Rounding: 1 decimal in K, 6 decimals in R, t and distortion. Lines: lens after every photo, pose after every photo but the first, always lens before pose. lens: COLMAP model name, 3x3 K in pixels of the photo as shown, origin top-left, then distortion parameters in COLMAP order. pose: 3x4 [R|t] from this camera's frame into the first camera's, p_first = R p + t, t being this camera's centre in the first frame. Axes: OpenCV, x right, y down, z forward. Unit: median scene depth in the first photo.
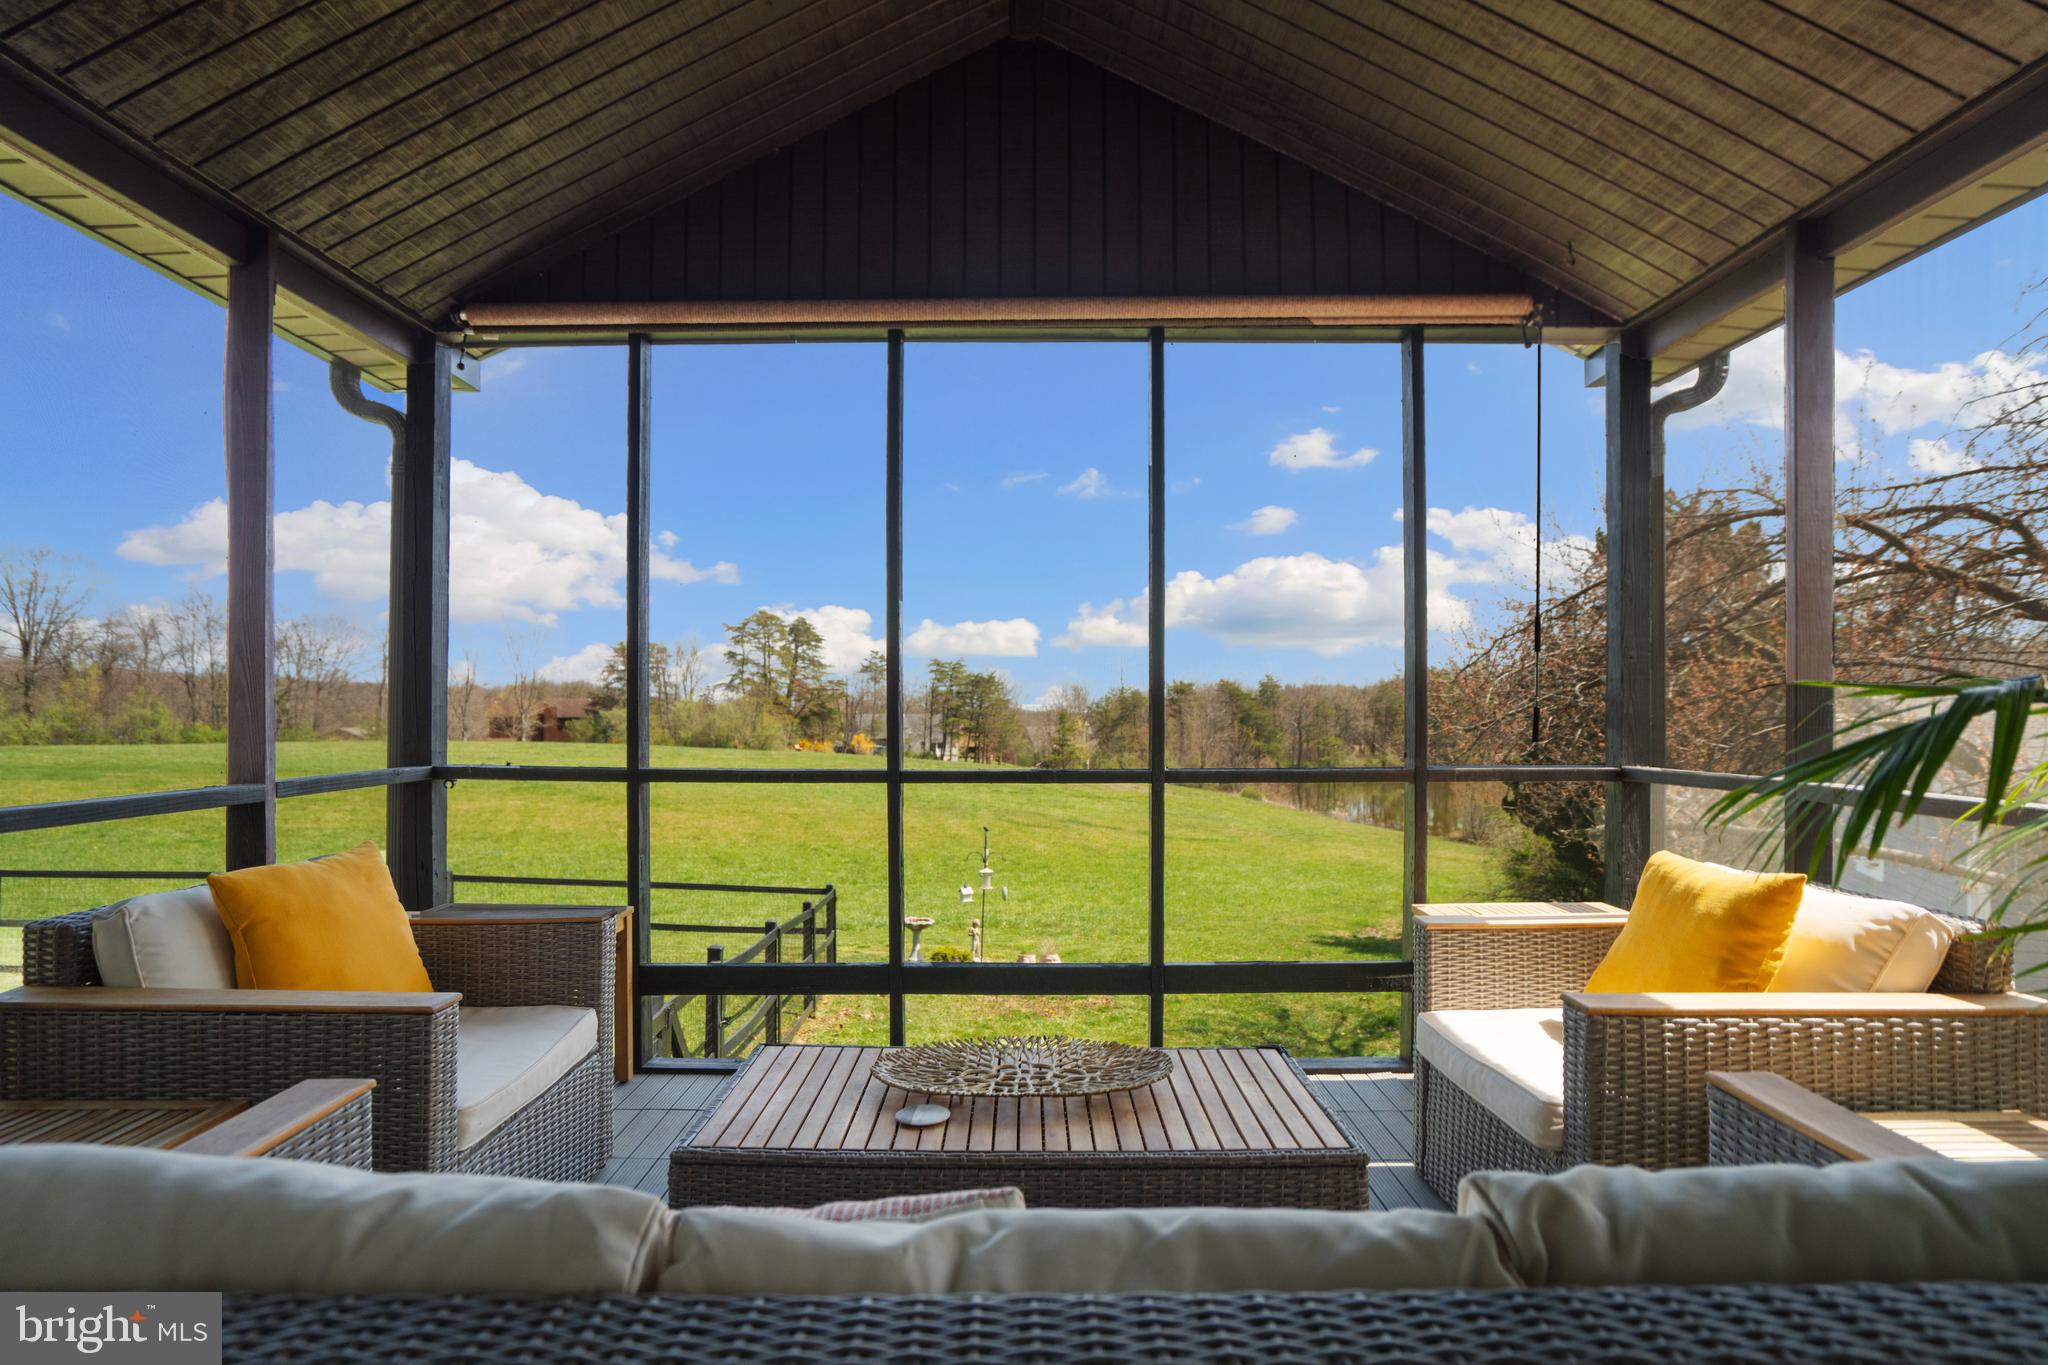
lens RADIAL K [[1055.9, 0, 1033.8], [0, 1055.9, 703.4], [0, 0, 1]] dist [-0.020124, 0.002543]
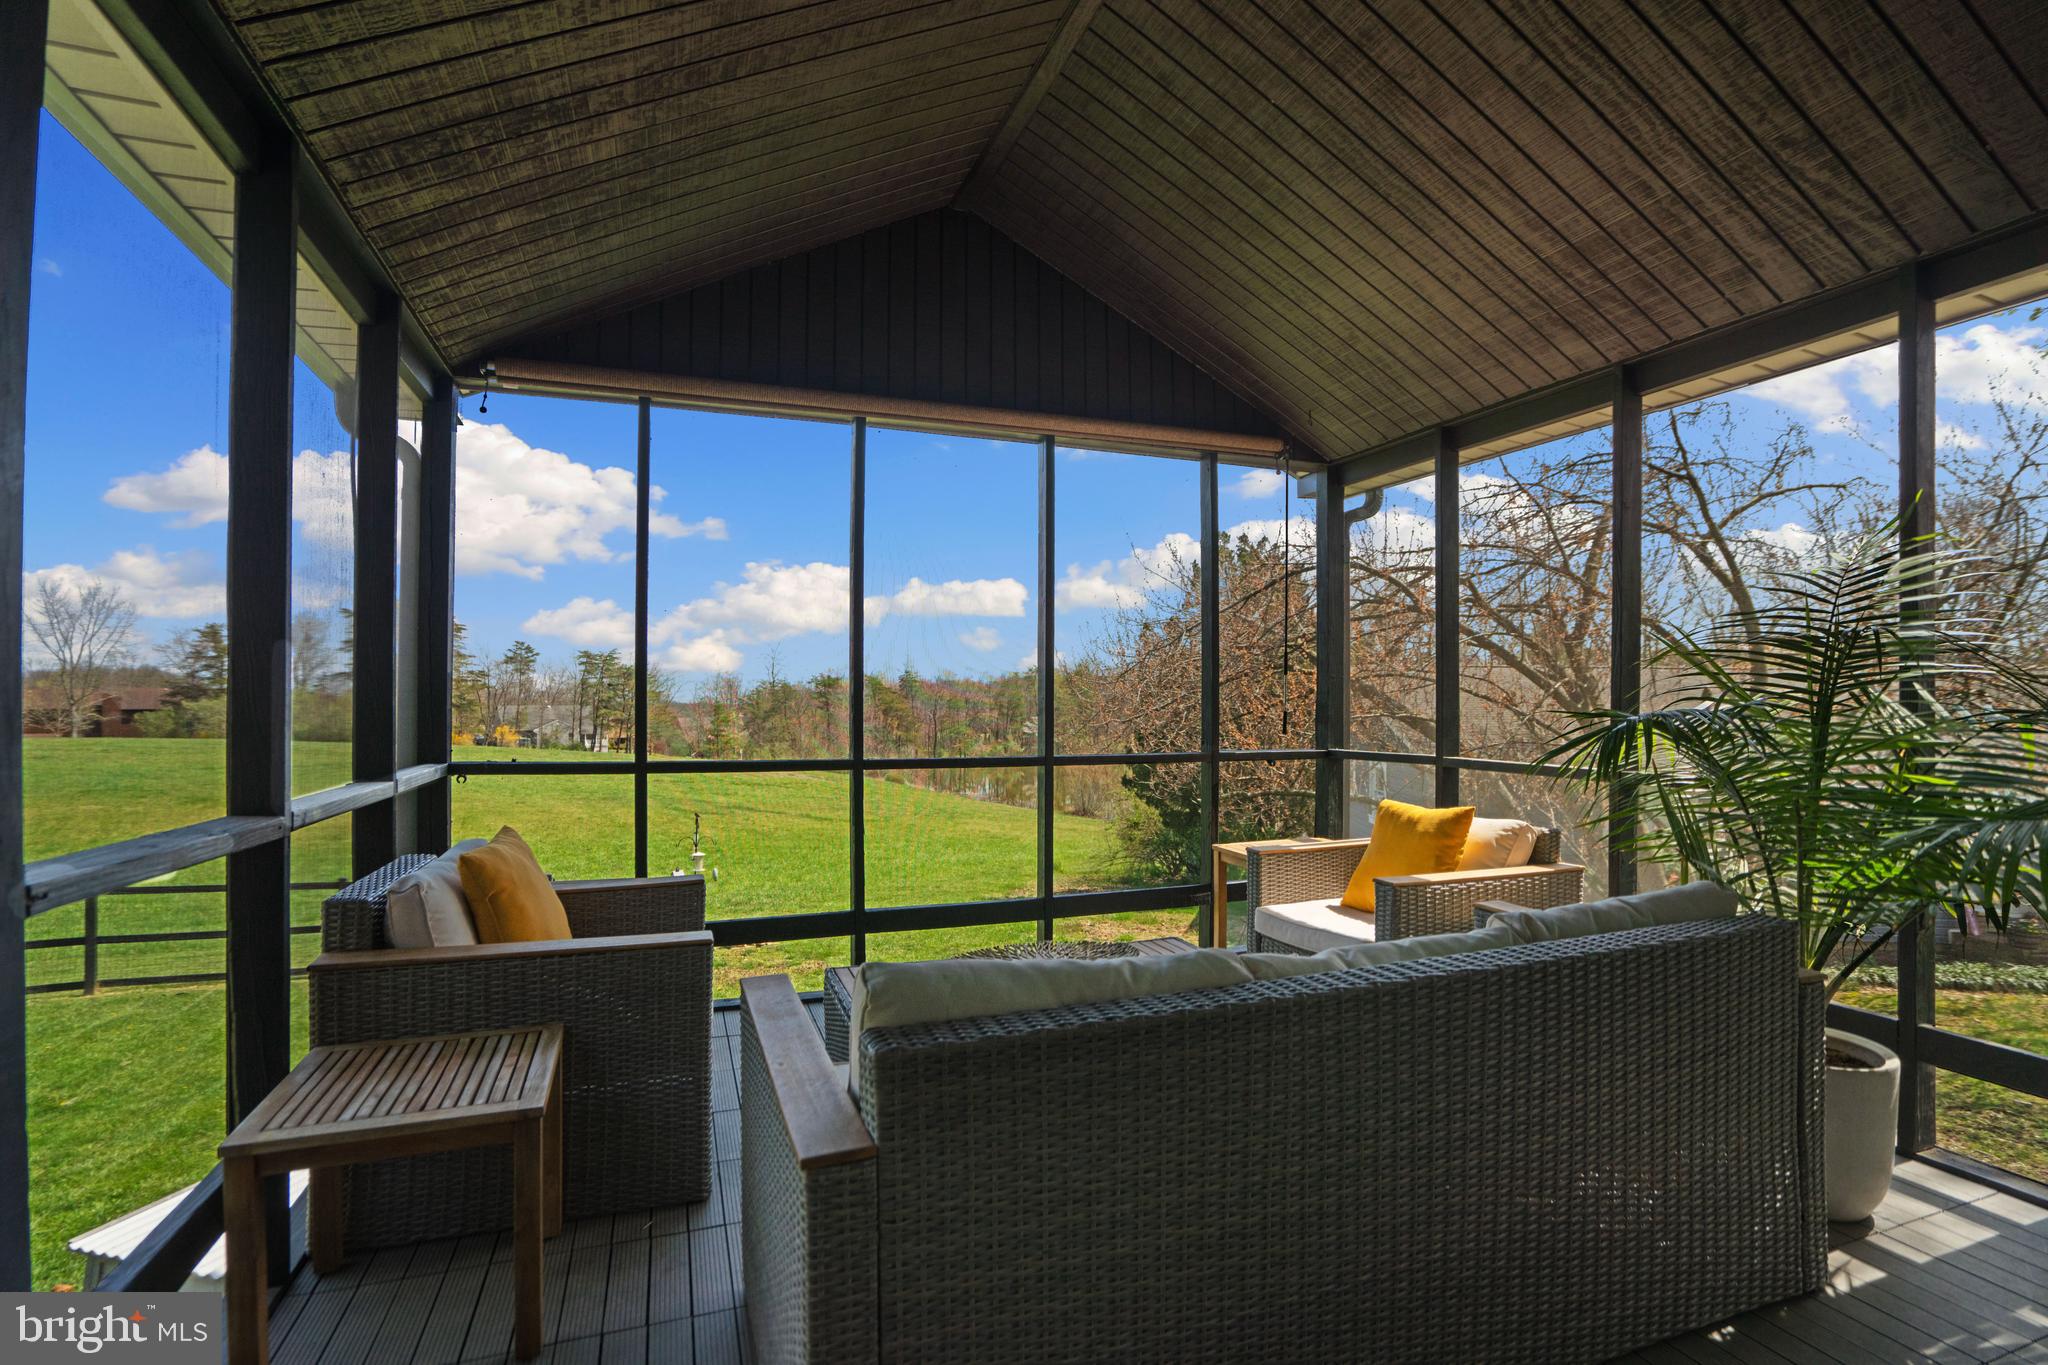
lens RADIAL K [[975.9, 0, 1036.8], [0, 975.9, 692.7], [0, 0, 1]] dist [-0.022350, 0.001404]
pose [[0.933976, 0.005922, 0.357287, -0.342079], [-0.004854, 0.999981, -0.003887, -0.013937], [-0.357303, 0.001896, 0.933987, -0.180259]]
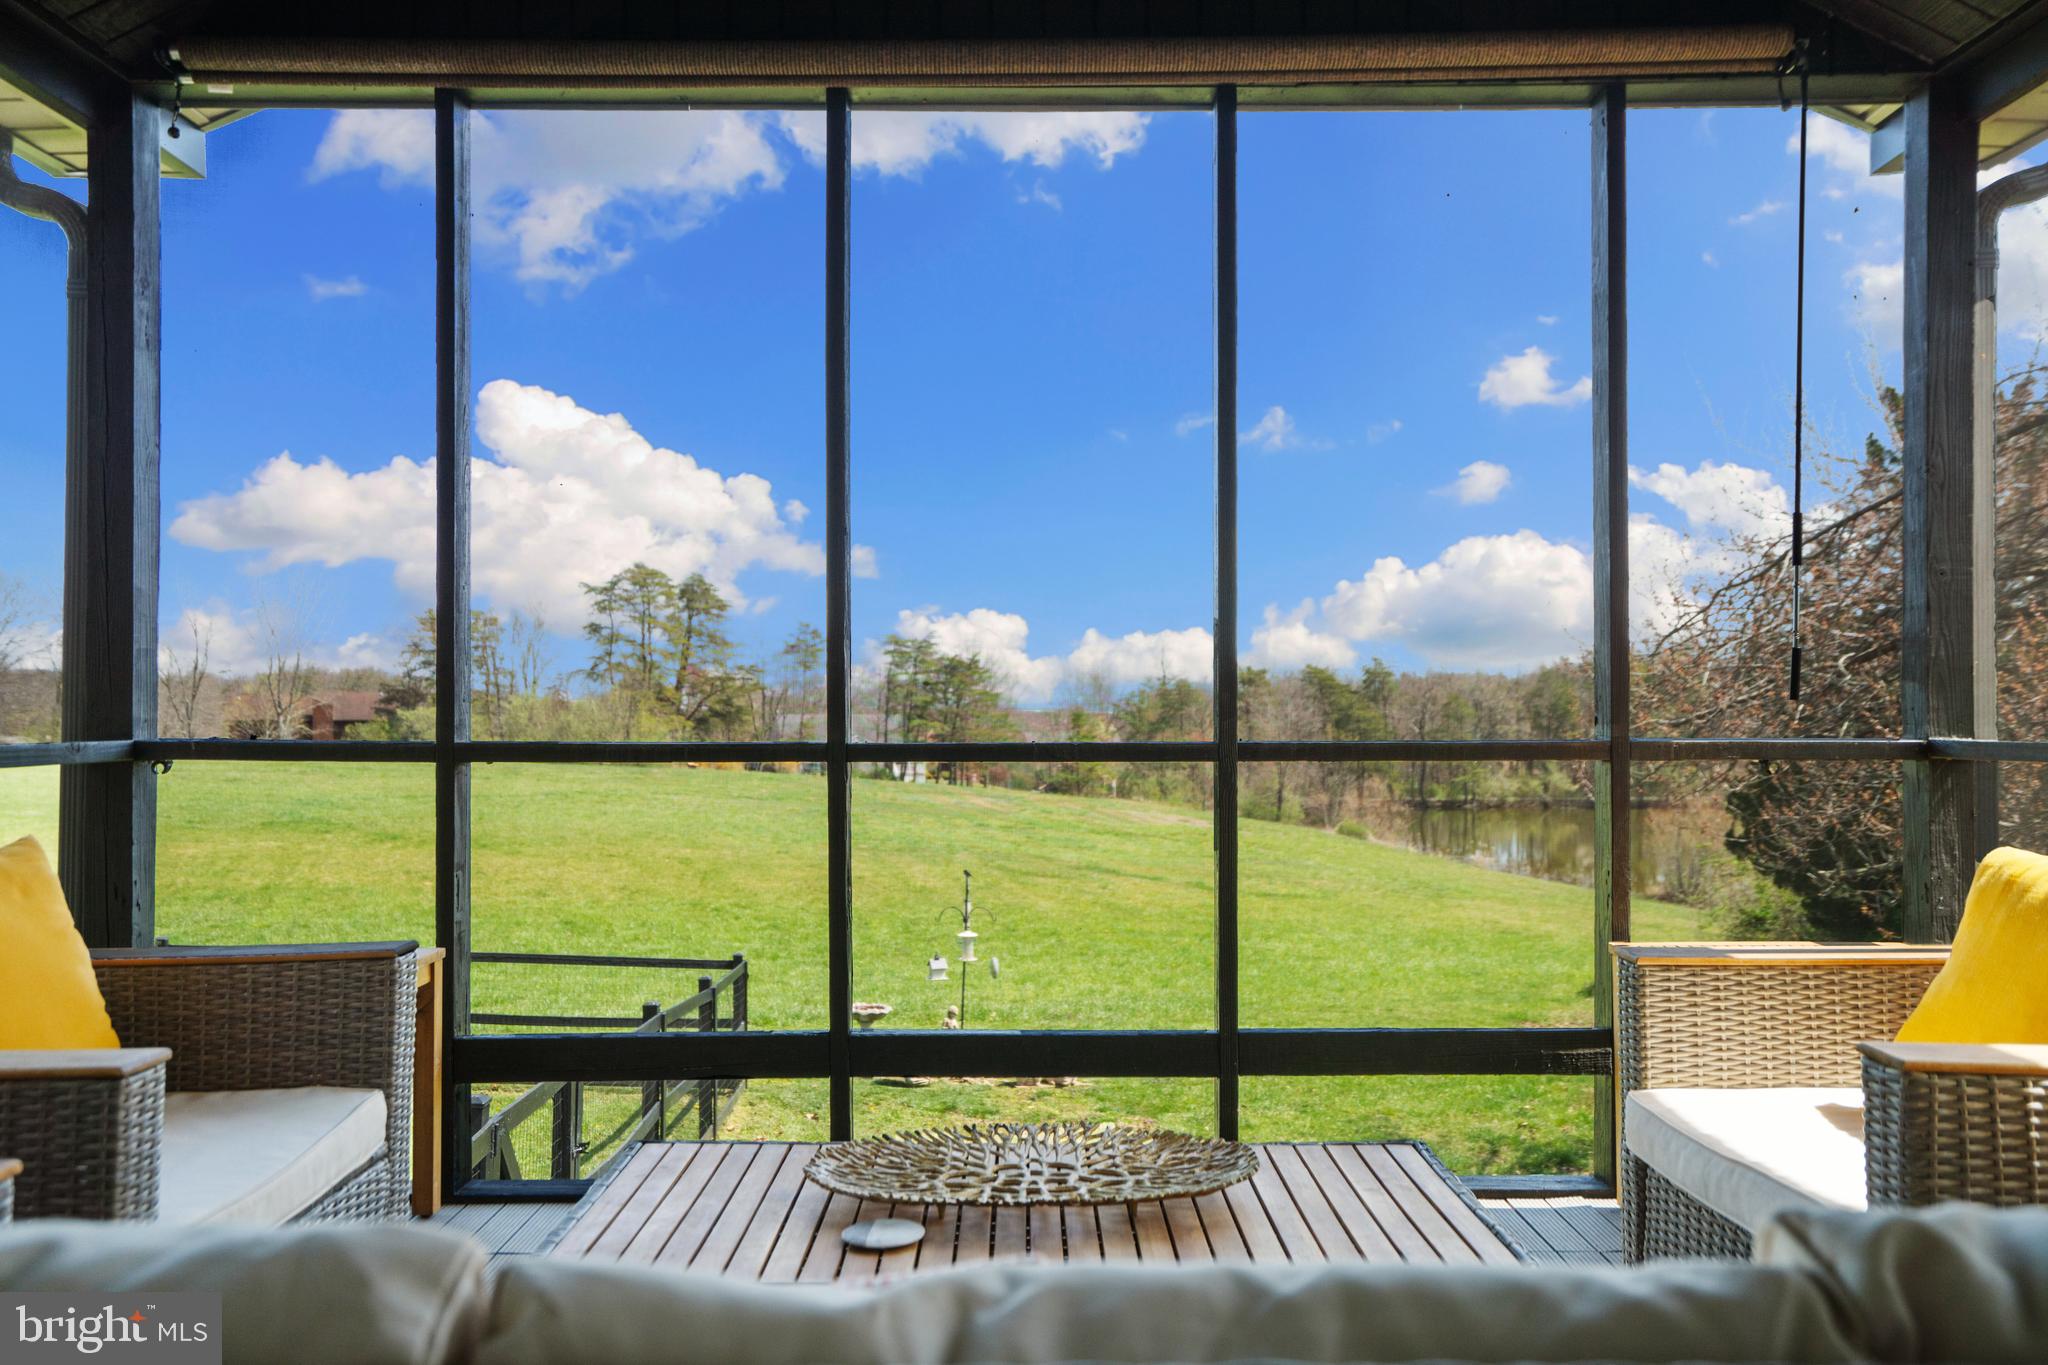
lens RADIAL K [[1530.1, 0, 1041.9], [0, 1530.1, 687.1], [0, 0, 1]] dist [0.042536, 0.014131]
pose [[0.999988, -0.001975, 0.004579, -0.005791], [0.002021, 0.999947, -0.010082, 0.035892], [-0.004559, 0.010092, 0.999939, 0.017920]]
